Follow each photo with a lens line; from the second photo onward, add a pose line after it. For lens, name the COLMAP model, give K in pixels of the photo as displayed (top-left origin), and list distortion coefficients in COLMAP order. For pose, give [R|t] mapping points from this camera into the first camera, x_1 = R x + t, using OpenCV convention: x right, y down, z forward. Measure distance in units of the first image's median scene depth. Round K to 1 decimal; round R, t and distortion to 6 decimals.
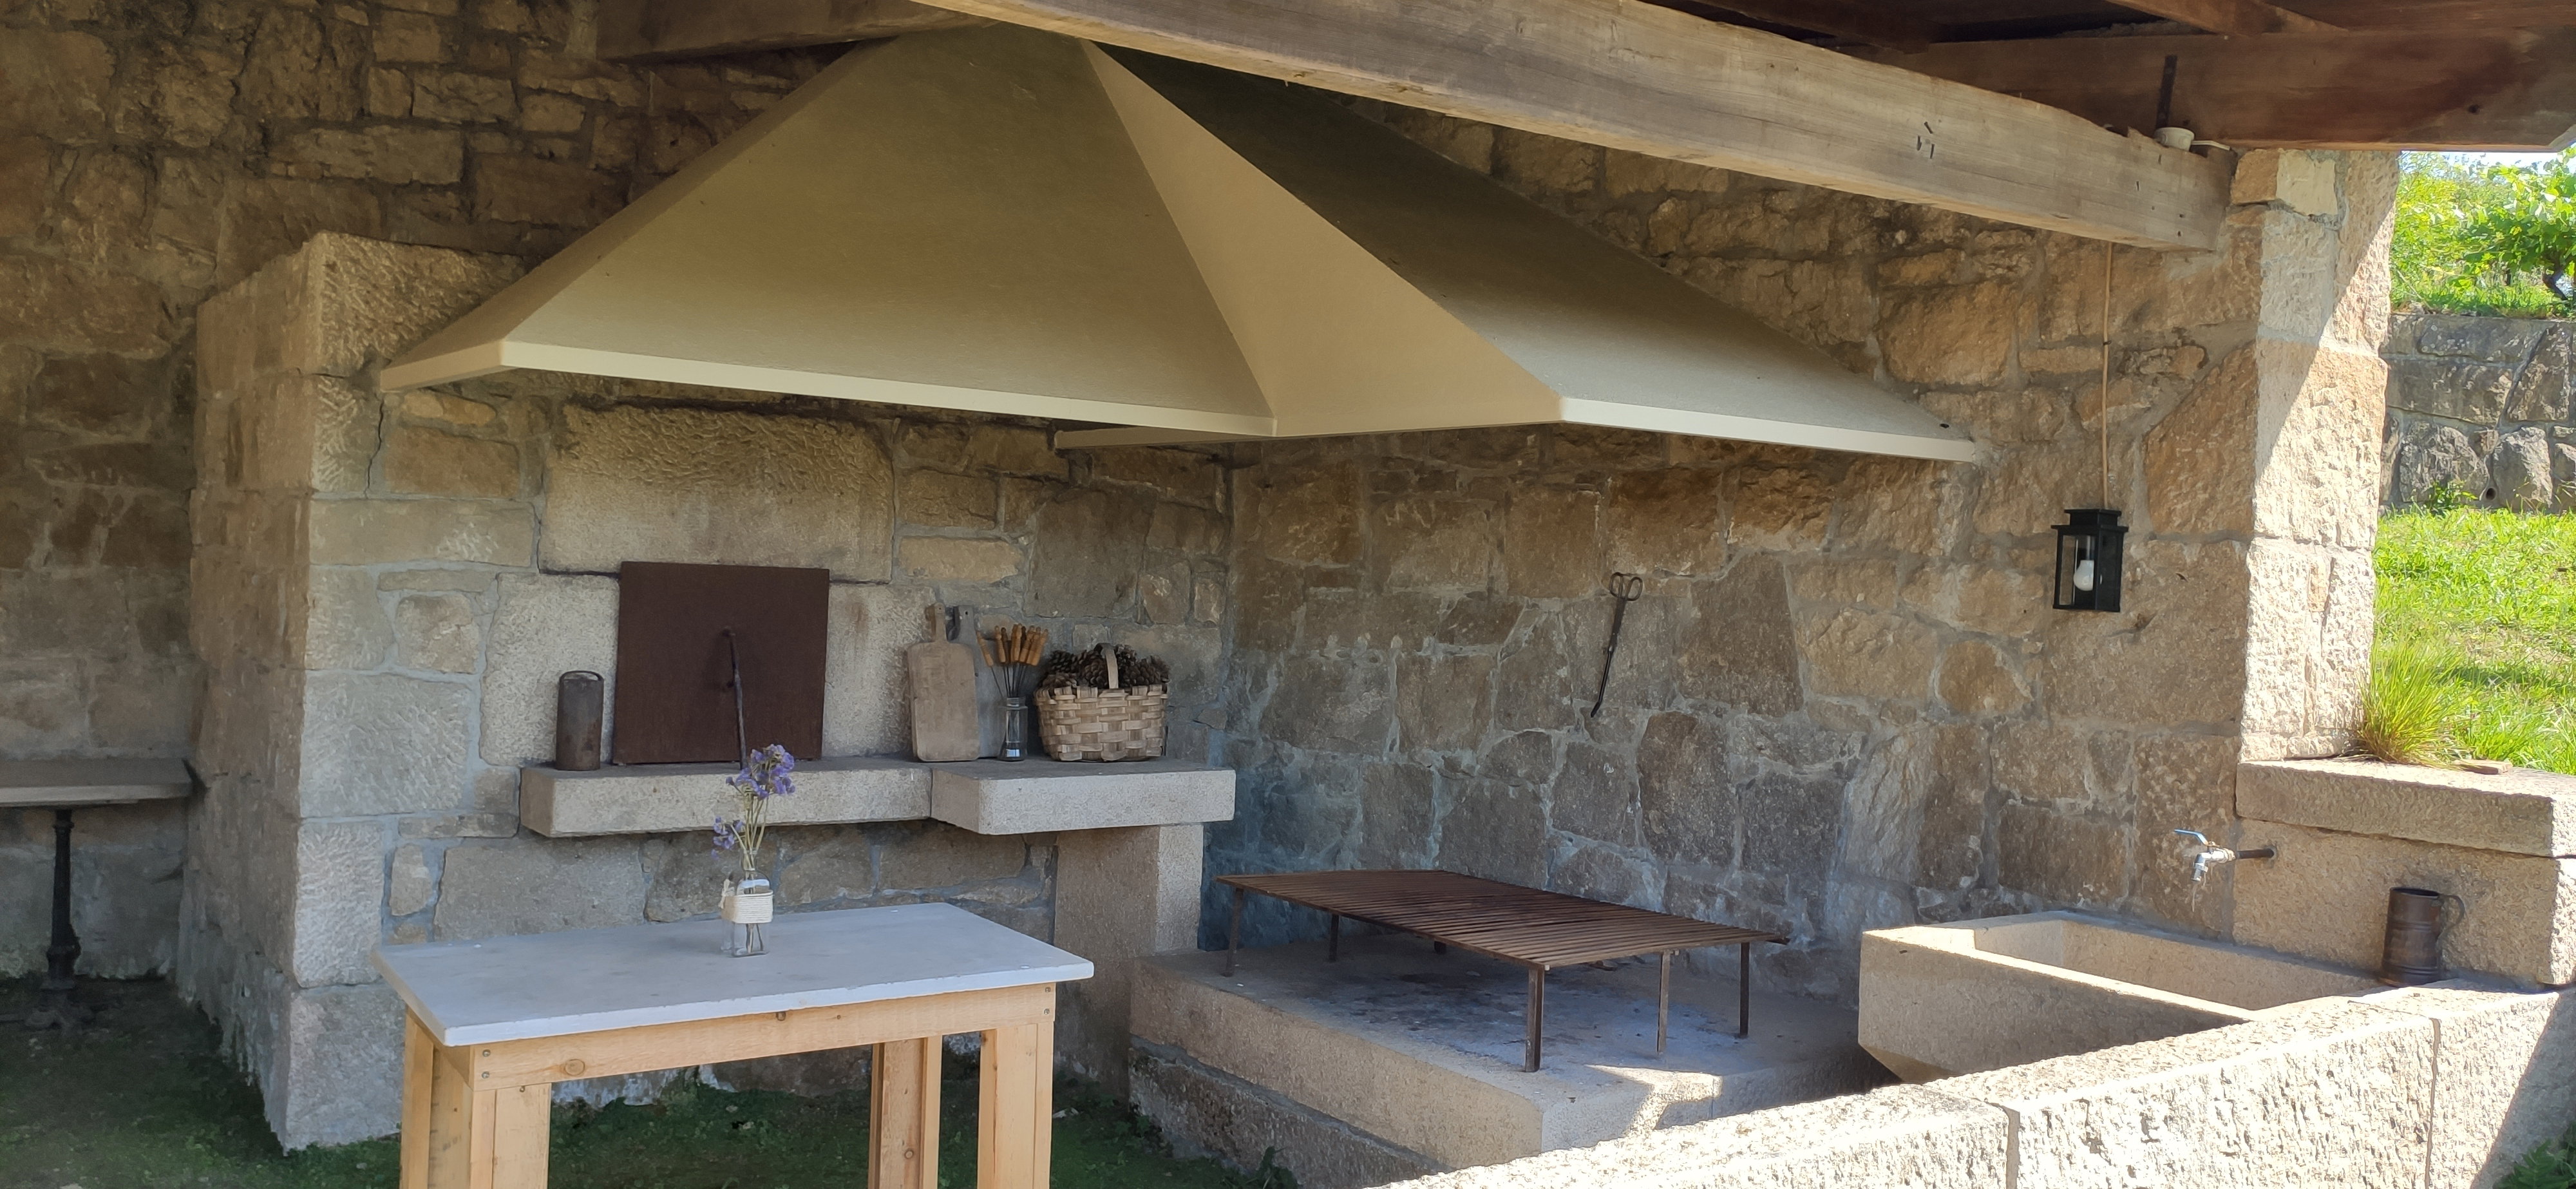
lens RADIAL K [[1911.2, 0, 1288.0], [0, 1911.2, 594.5], [0, 0, 1]] dist [0.083872, -0.127079]
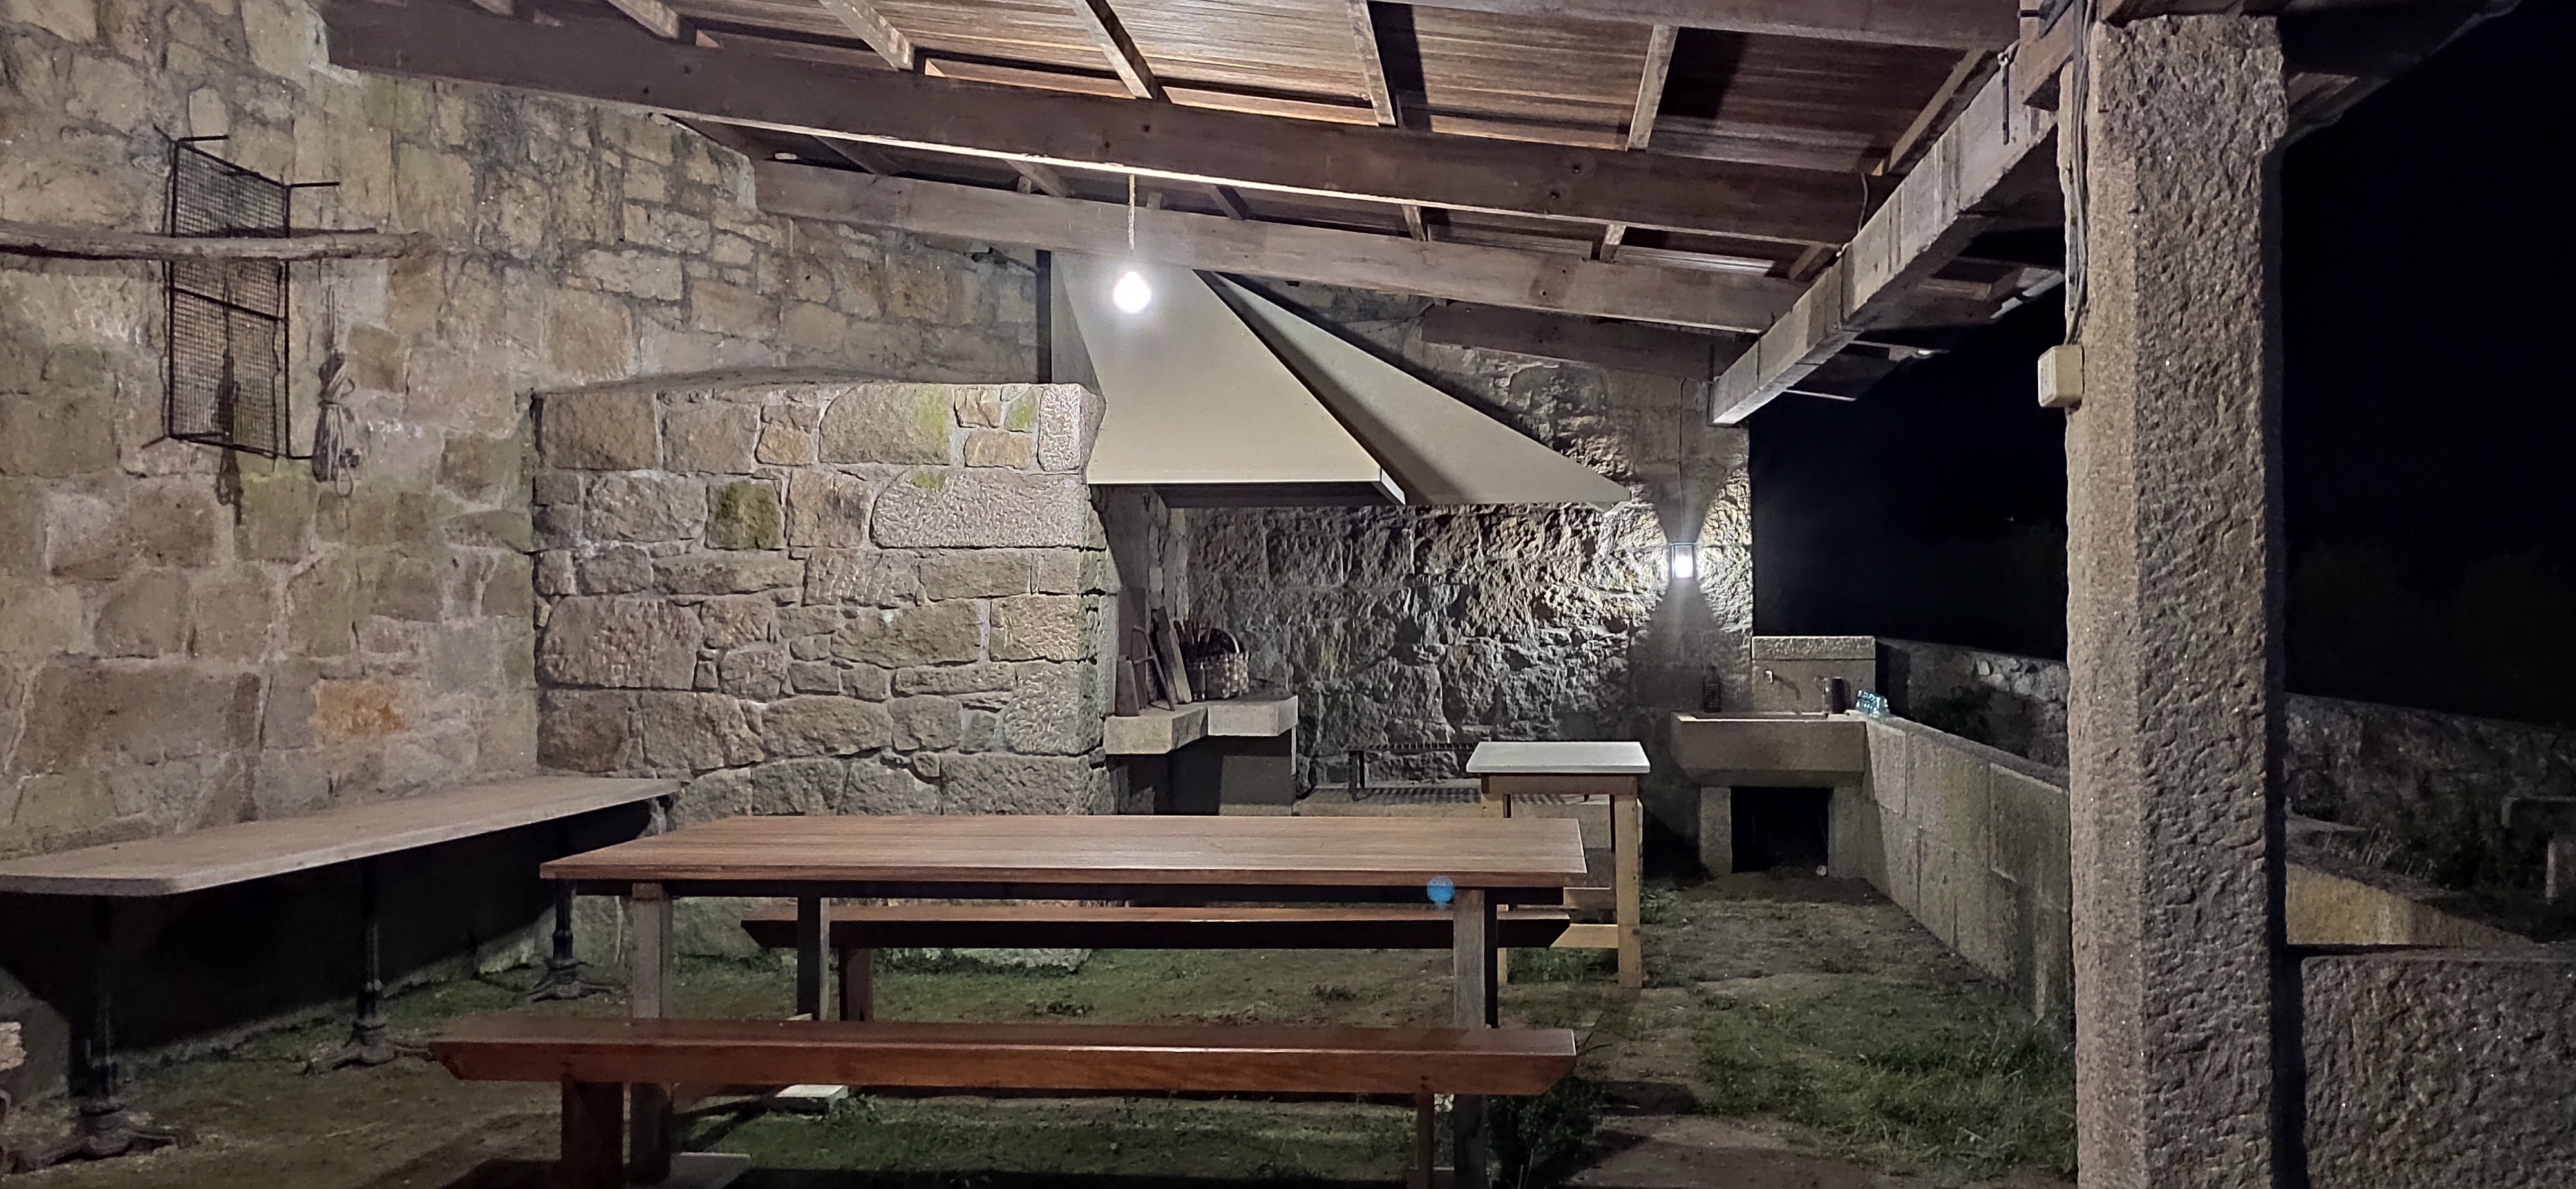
lens RADIAL K [[1911.2, 0, 1288.0], [0, 1911.2, 594.5], [0, 0, 1]] dist [0.083872, -0.127079]
pose [[0.670514, -0.044543, 0.740558, -1.180801], [0.046798, 0.998748, 0.017701, -0.026643], [-0.740419, 0.022788, 0.671759, -0.140399]]
